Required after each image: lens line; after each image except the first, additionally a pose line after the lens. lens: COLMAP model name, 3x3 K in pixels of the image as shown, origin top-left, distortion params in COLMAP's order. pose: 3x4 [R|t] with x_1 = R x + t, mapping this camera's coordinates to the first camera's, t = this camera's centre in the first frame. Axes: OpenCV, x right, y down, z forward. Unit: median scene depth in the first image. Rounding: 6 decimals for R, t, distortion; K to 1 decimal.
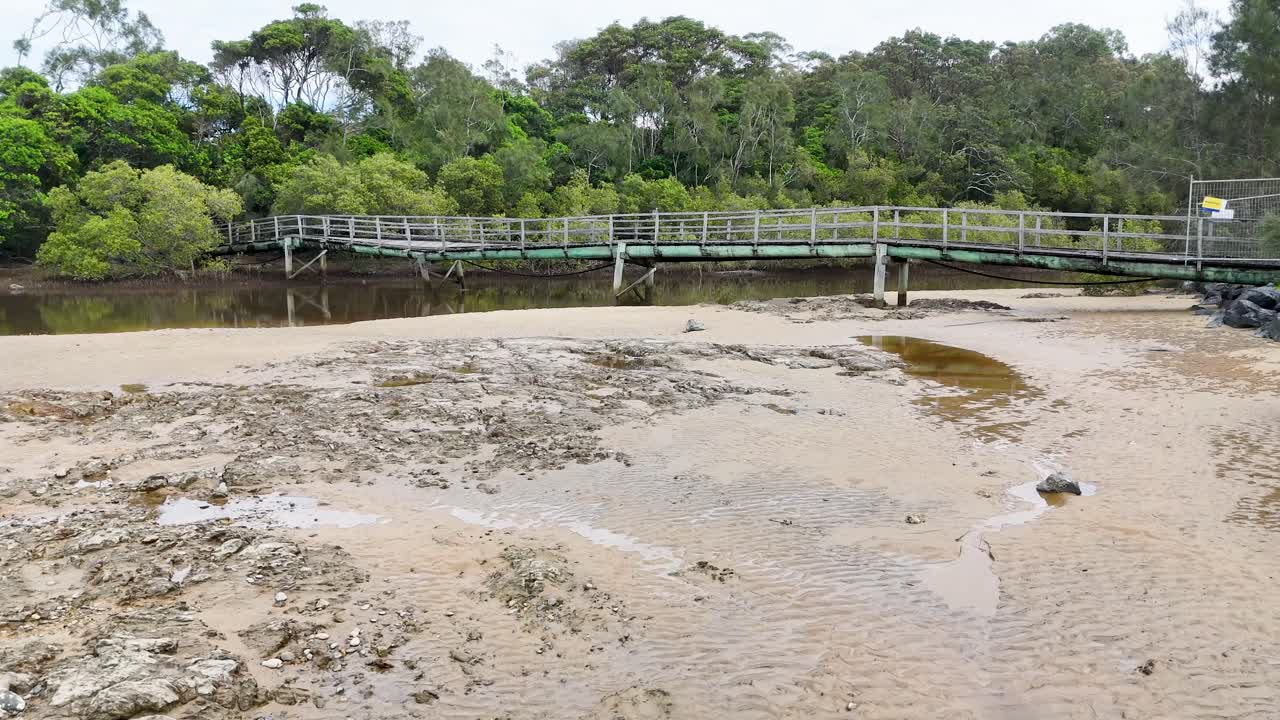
lens RADIAL K [[1048.2, 0, 640.5], [0, 1048.2, 355.7], [0, 0, 1]] dist [-0.001498, -0.009479]
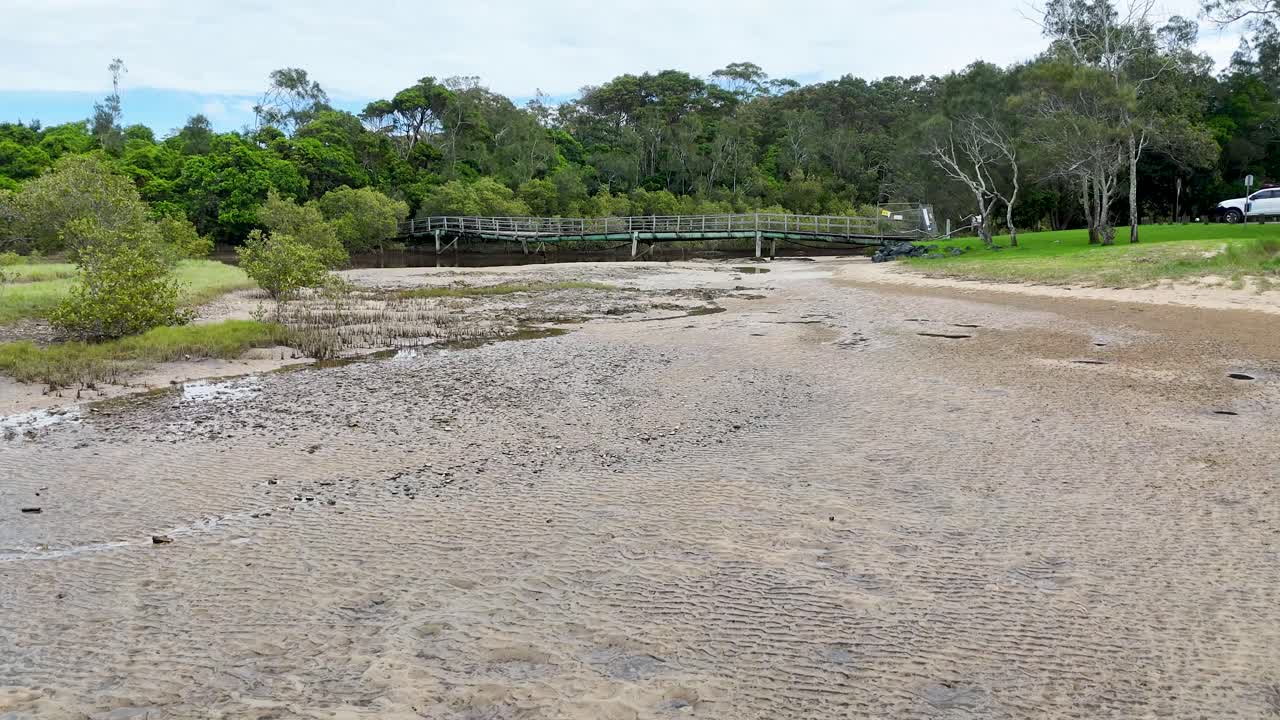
lens RADIAL K [[1048.2, 0, 639.4], [0, 1048.2, 364.5], [0, 0, 1]] dist [-0.001498, -0.009479]
pose [[0.999998, -0.001216, -0.001851, -0.004958], [0.001239, 0.999918, 0.012754, 0.064930], [0.001835, -0.012756, 0.999917, -0.538739]]
